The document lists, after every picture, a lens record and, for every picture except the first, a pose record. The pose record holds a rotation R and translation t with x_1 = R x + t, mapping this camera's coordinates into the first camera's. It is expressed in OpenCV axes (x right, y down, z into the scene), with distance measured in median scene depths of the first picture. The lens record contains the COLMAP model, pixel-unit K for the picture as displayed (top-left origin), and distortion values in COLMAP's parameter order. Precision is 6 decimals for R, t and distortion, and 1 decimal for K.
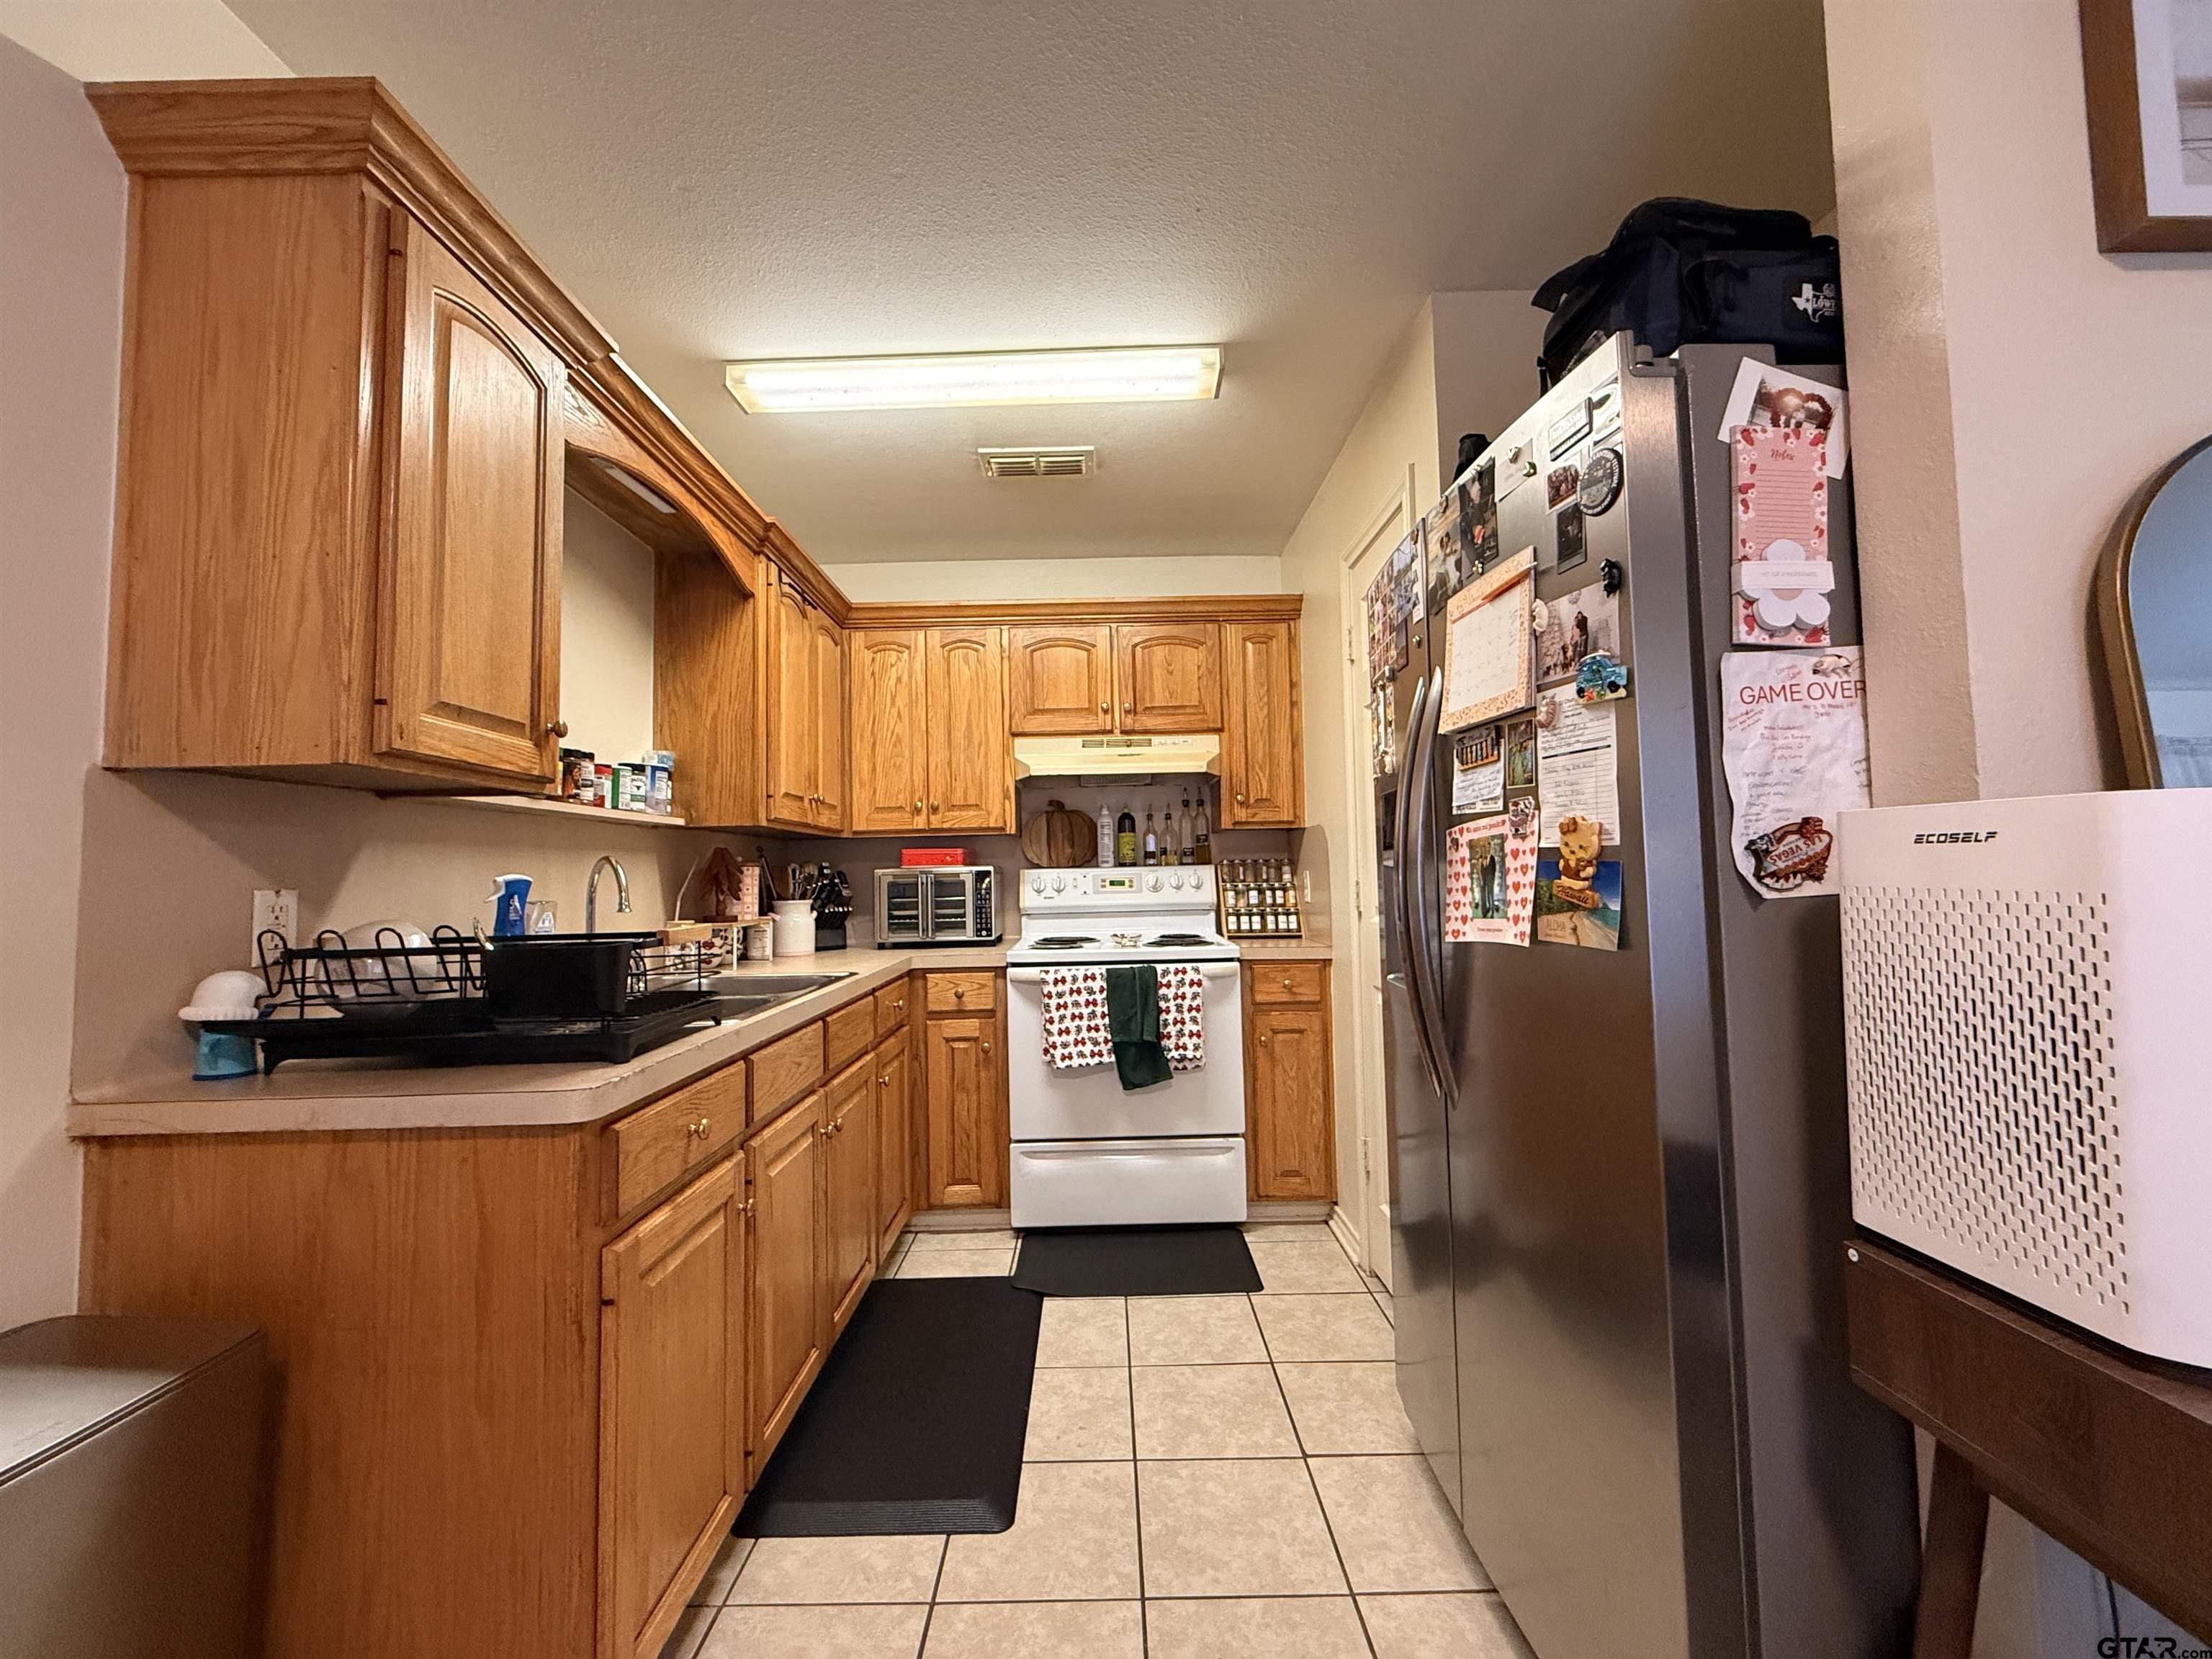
lens RADIAL K [[885.4, 0, 1108.1], [0, 885.4, 823.0], [0, 0, 1]] dist [-0.002891, 0.000533]
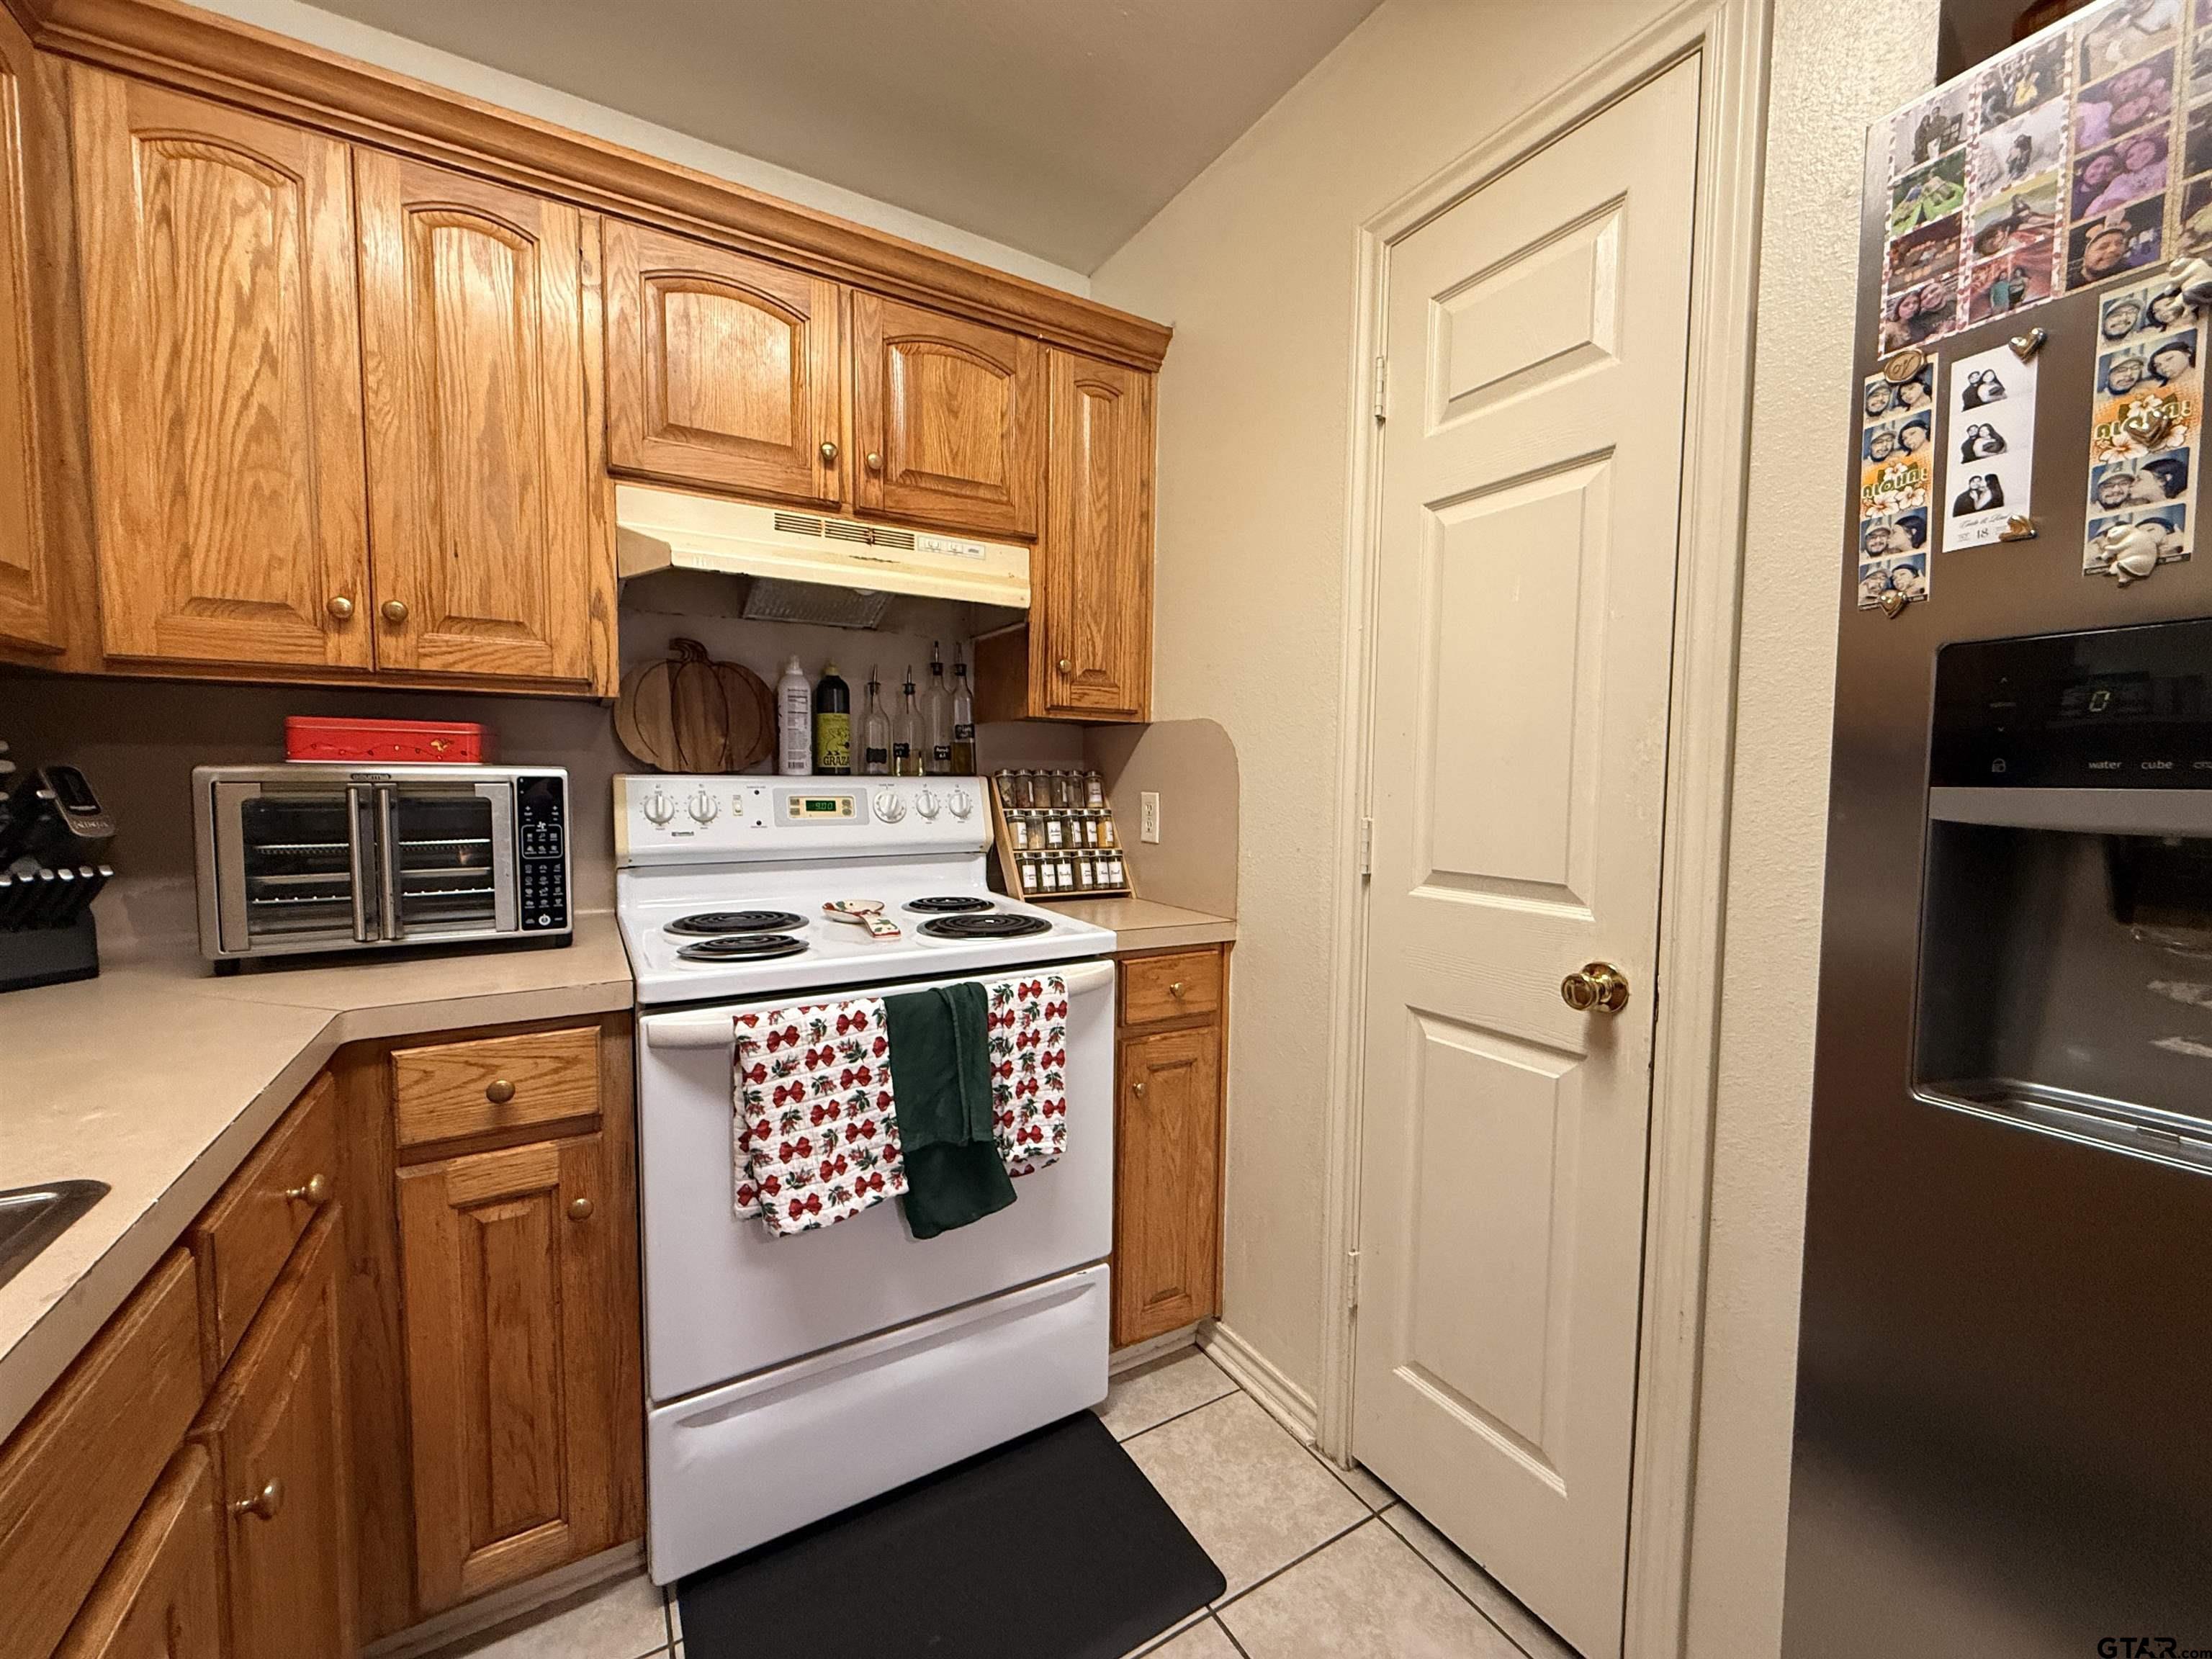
lens RADIAL K [[885.4, 0, 1108.4], [0, 885.4, 828.1], [0, 0, 1]] dist [-0.002891, 0.000533]
pose [[0.861179, 0.000361, 0.508302, -0.122340], [-0.058756, 0.993367, 0.098841, 0.019675], [-0.504895, -0.114985, 0.855488, 0.488602]]
